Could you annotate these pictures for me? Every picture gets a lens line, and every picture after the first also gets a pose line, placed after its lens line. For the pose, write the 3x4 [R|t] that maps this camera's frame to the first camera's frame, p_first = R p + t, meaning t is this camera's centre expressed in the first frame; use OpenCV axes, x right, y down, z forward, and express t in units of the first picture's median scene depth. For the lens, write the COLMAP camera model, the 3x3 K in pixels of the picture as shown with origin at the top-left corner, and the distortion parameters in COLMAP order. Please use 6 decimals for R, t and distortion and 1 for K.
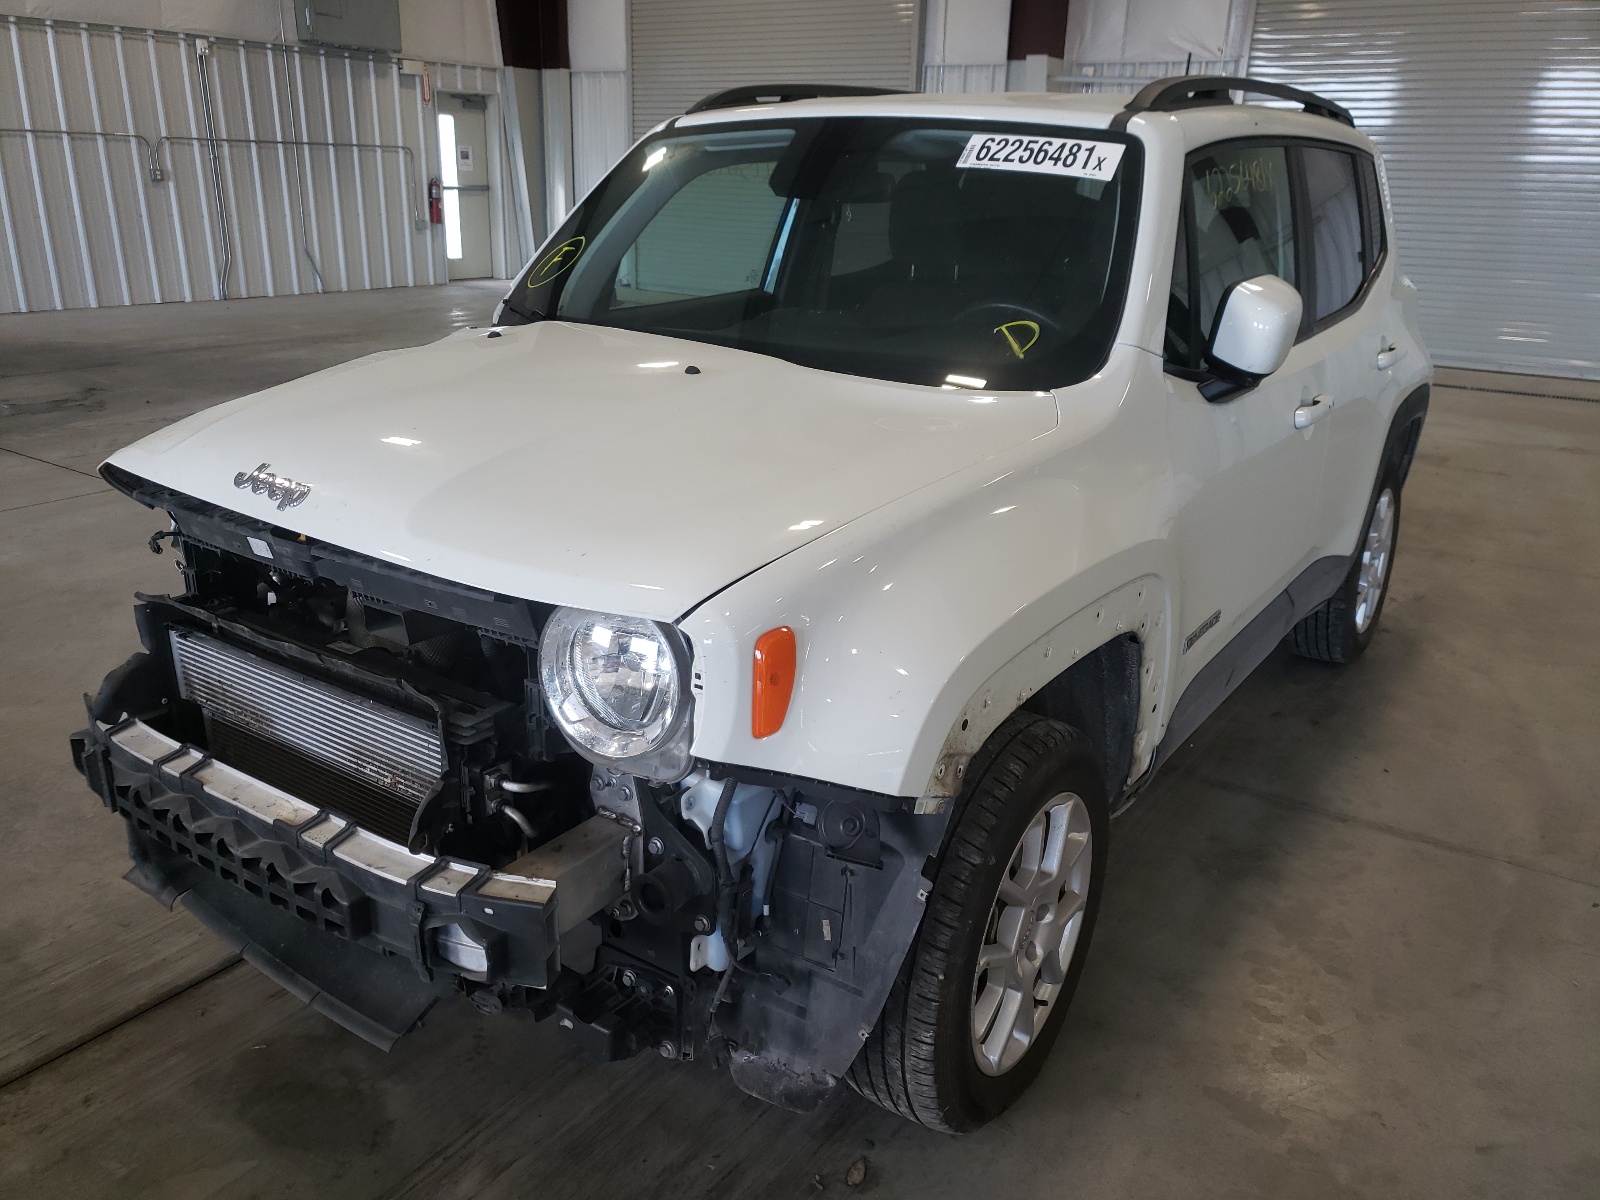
lens RADIAL K [[1237.5, 0, 800.0], [0, 1237.5, 600.0], [0, 0, 1]] dist [0.254923, -0.506780]
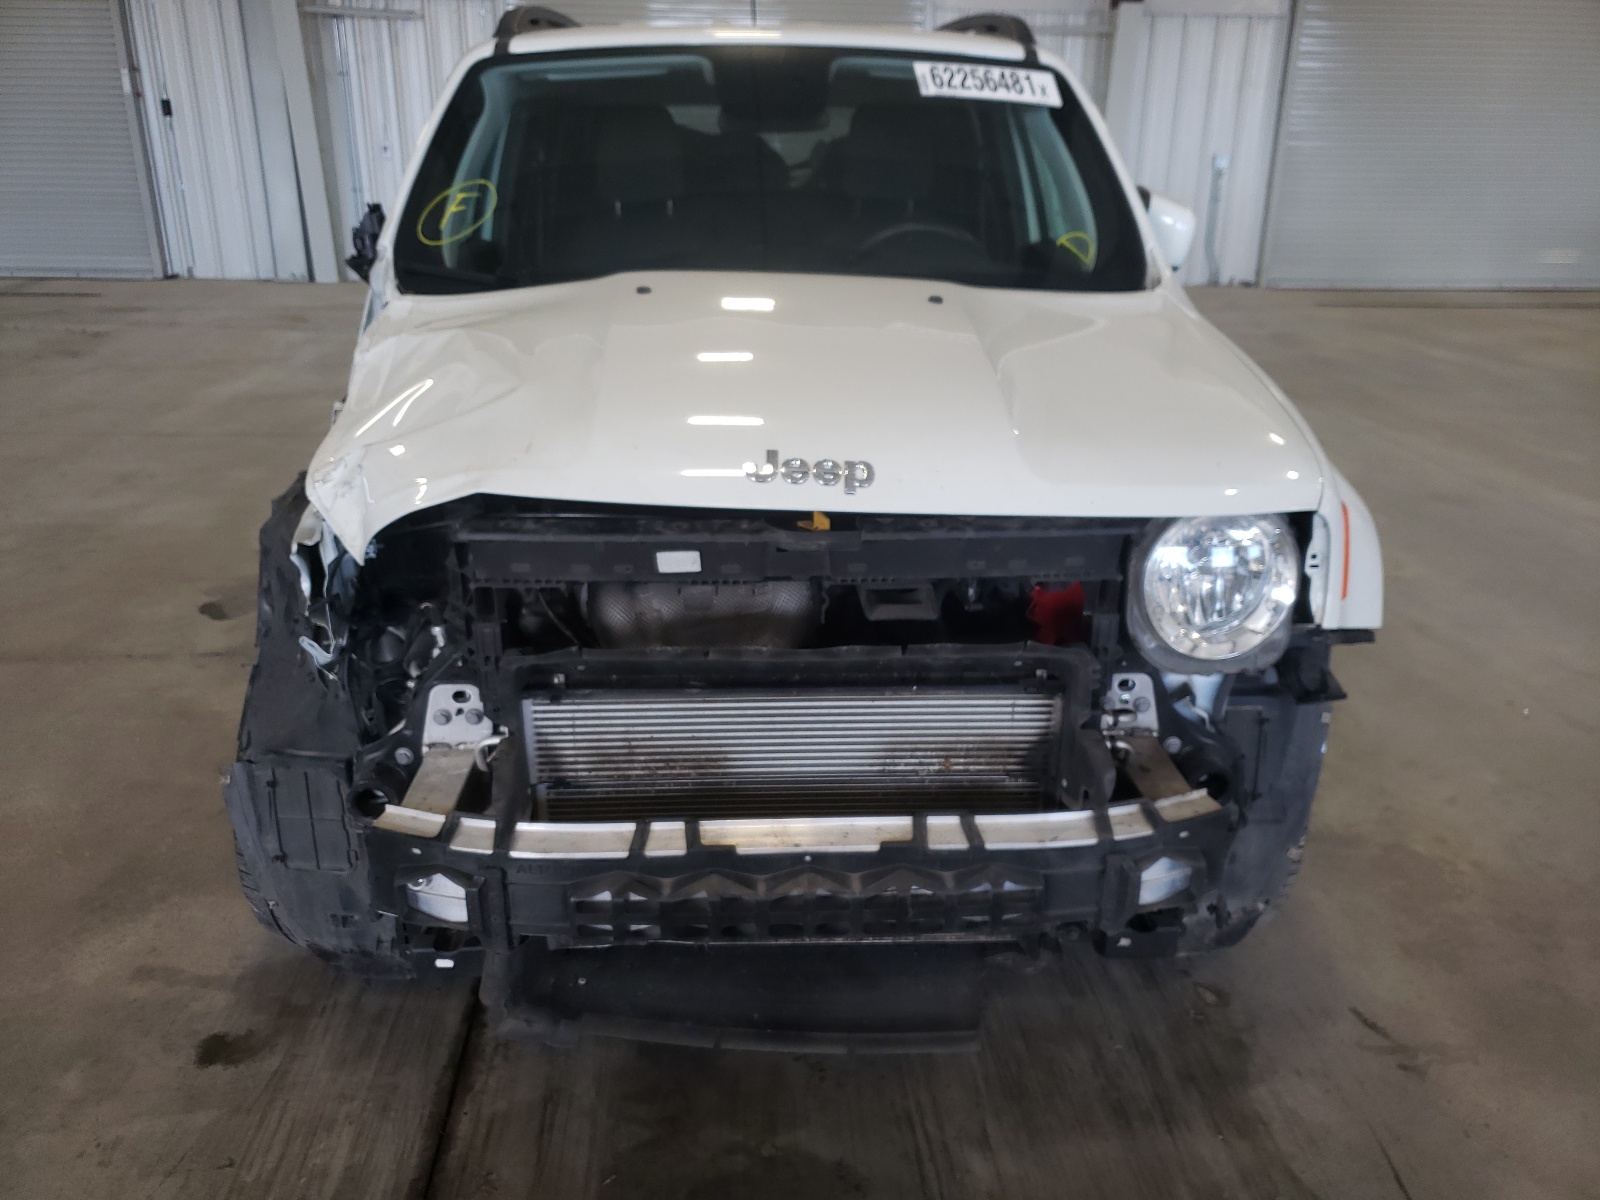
lens RADIAL K [[1268.3, 0, 798.7], [0, 1268.3, 583.4], [0, 0, 1]] dist [0.074075, -0.004236]
pose [[0.791505, -0.227033, 0.567428, -0.903471], [0.212343, 0.972758, 0.093012, -0.095875], [-0.573088, 0.046870, 0.818153, 0.295095]]
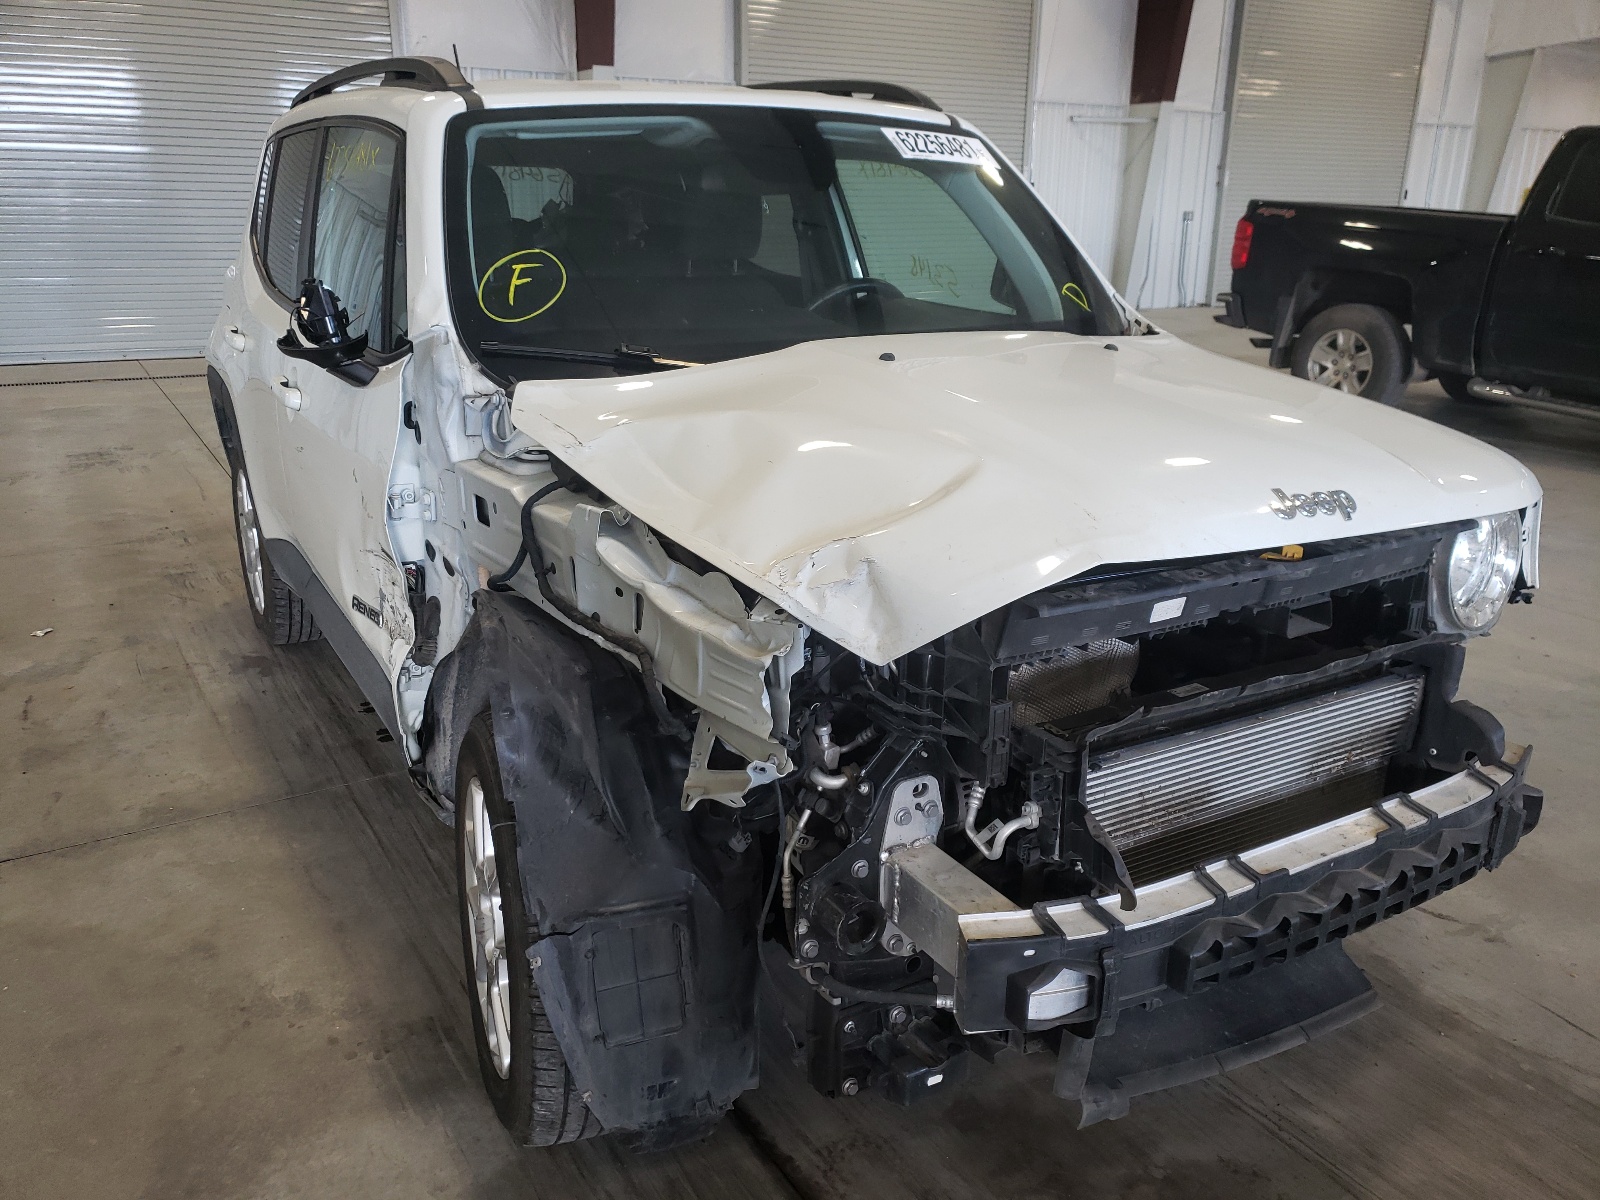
lens RADIAL K [[1237.5, 0, 800.0], [0, 1237.5, 600.0], [0, 0, 1]] dist [0.254923, -0.506780]
pose [[0.420805, -0.307556, 0.853424, -1.346622], [0.301308, 0.934750, 0.188295, -0.304558], [-0.855650, 0.177908, 0.486017, 0.858628]]
